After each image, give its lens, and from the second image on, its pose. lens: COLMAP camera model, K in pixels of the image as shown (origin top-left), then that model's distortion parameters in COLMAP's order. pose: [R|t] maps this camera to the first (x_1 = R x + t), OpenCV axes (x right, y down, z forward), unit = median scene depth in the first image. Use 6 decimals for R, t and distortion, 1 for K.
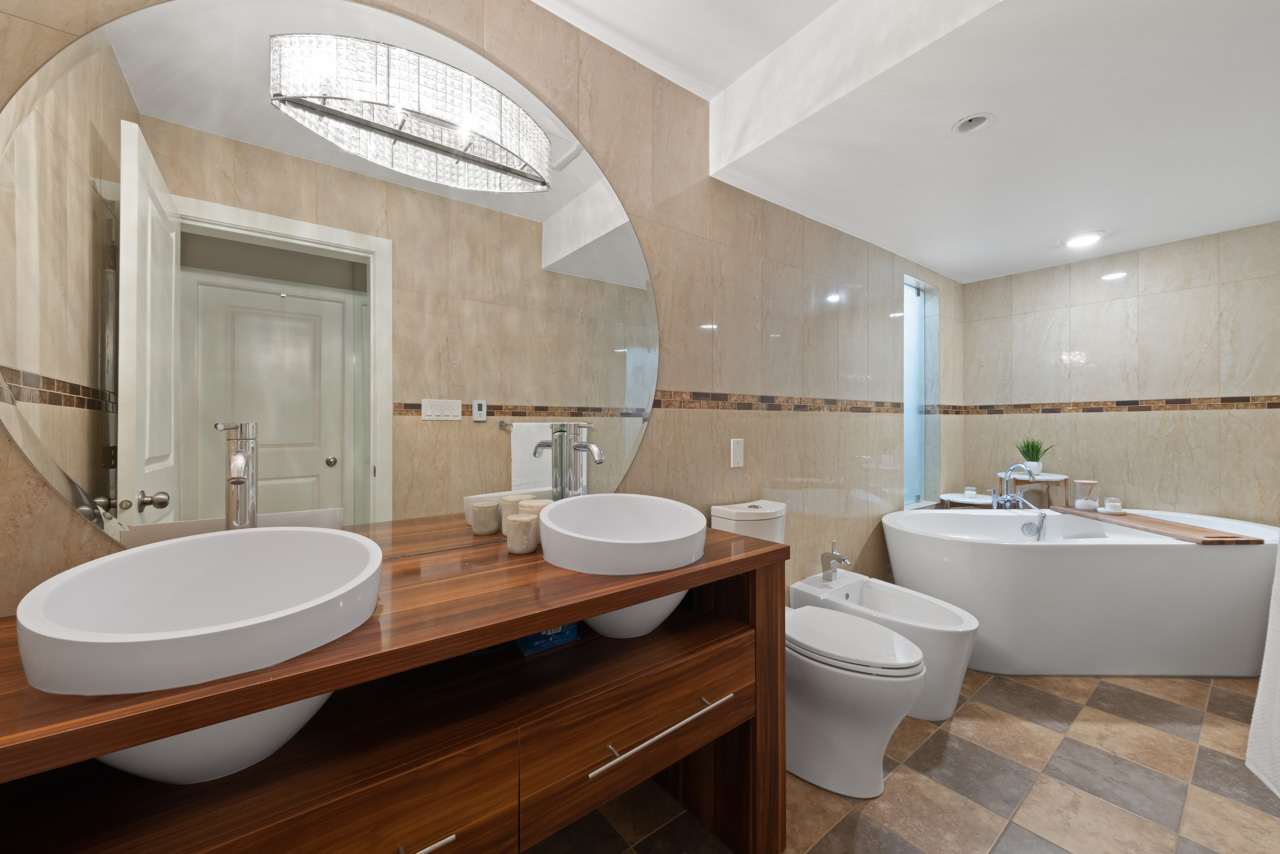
lens RADIAL K [[481.7, 0, 640.0], [0, 481.7, 427.0], [0, 0, 1]] dist [-0.000525, -0.000266]
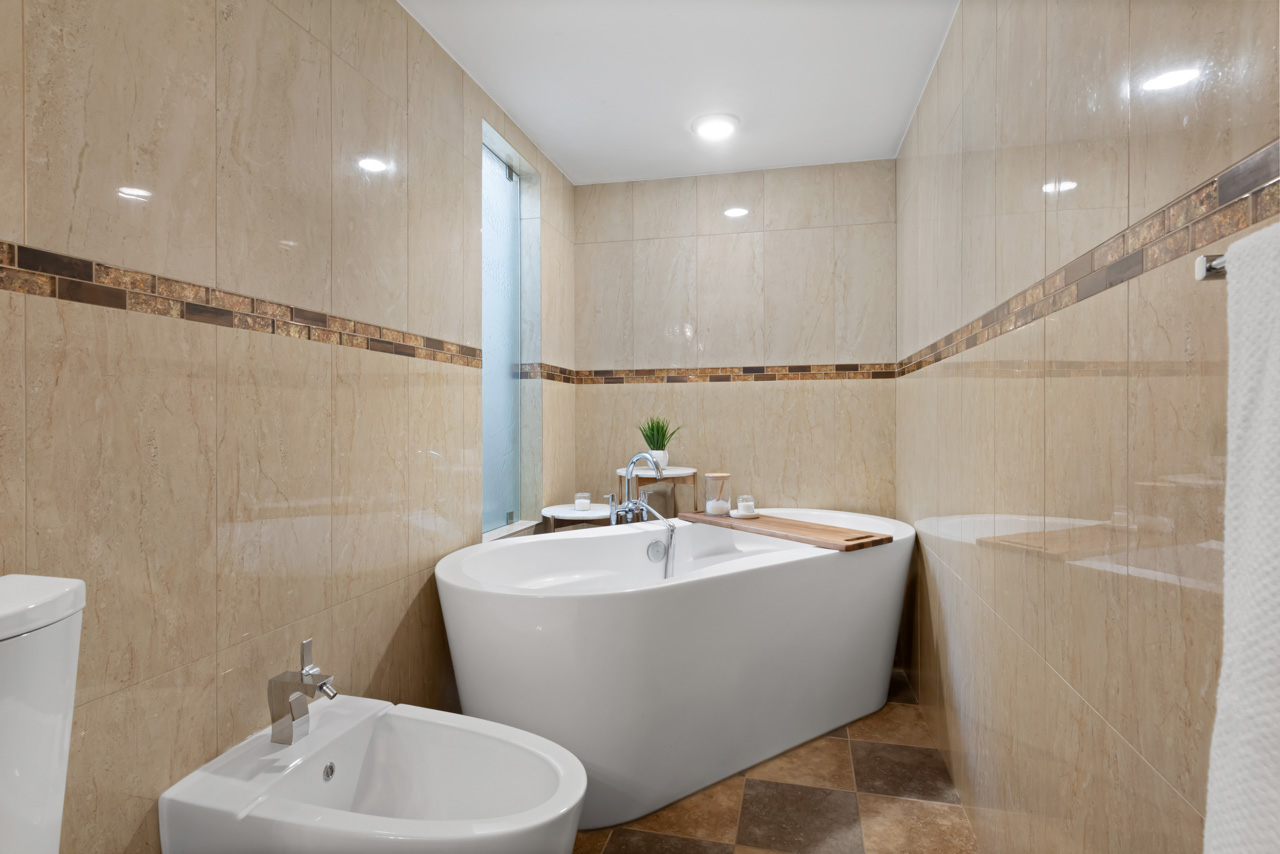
lens RADIAL K [[670.0, 0, 640.0], [0, 670.0, 427.0], [0, 0, 1]] dist [0.001879, 0.000307]
pose [[0.780325, -0.001318, 0.625373, 0.214972], [-0.000240, 0.999997, 0.002408, 0.039428], [-0.625375, -0.002029, 0.780322, 0.293268]]
